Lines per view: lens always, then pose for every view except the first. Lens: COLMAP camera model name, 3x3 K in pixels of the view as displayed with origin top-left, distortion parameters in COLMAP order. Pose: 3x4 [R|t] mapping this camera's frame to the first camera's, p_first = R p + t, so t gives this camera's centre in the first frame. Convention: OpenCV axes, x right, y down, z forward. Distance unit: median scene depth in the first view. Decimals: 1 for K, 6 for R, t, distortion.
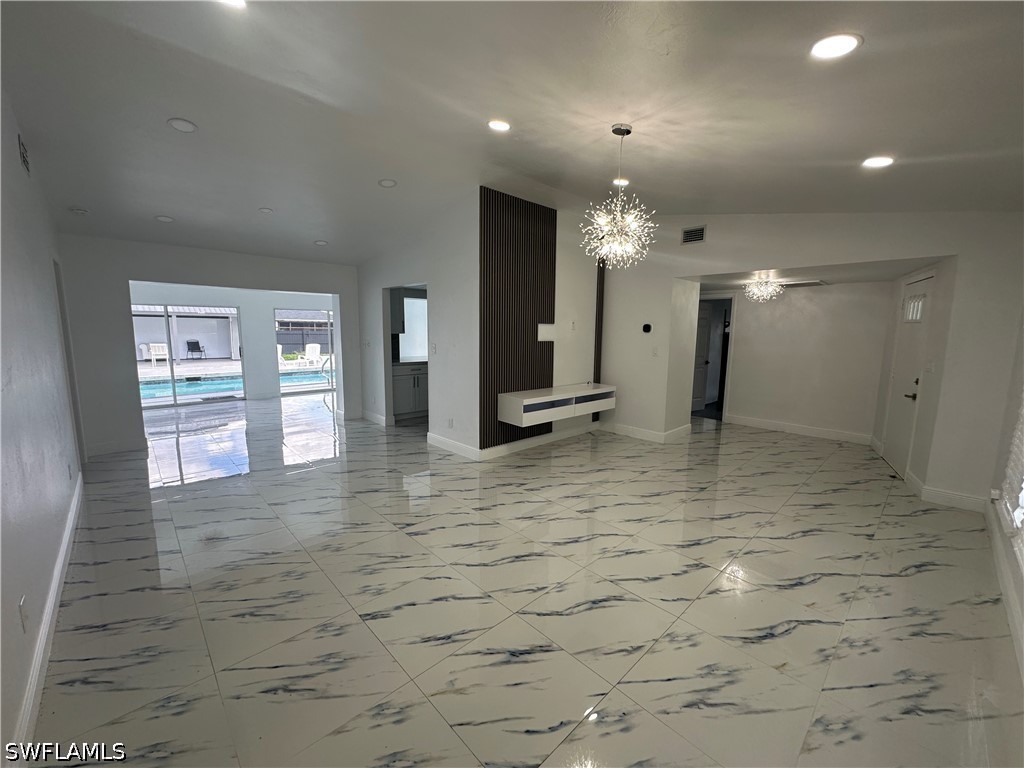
lens RADIAL K [[410.9, 0, 510.0], [0, 410.9, 382.1], [0, 0, 1]] dist [-0.002189, 0.000337]
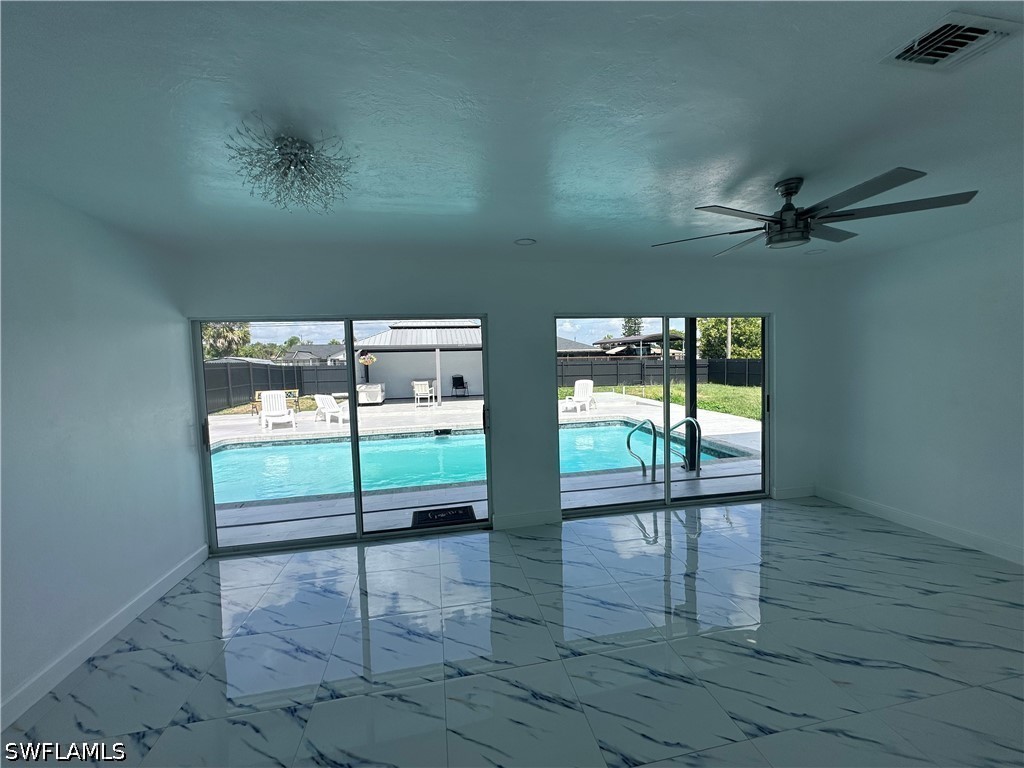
lens RADIAL K [[410.9, 0, 510.4], [0, 410.9, 383.3], [0, 0, 1]] dist [-0.002189, 0.000337]
pose [[0.842263, -0.004799, -0.539045, -0.216096], [-0.028184, 0.998201, -0.052925, -0.046250], [0.538329, 0.059769, 0.840613, 0.350377]]
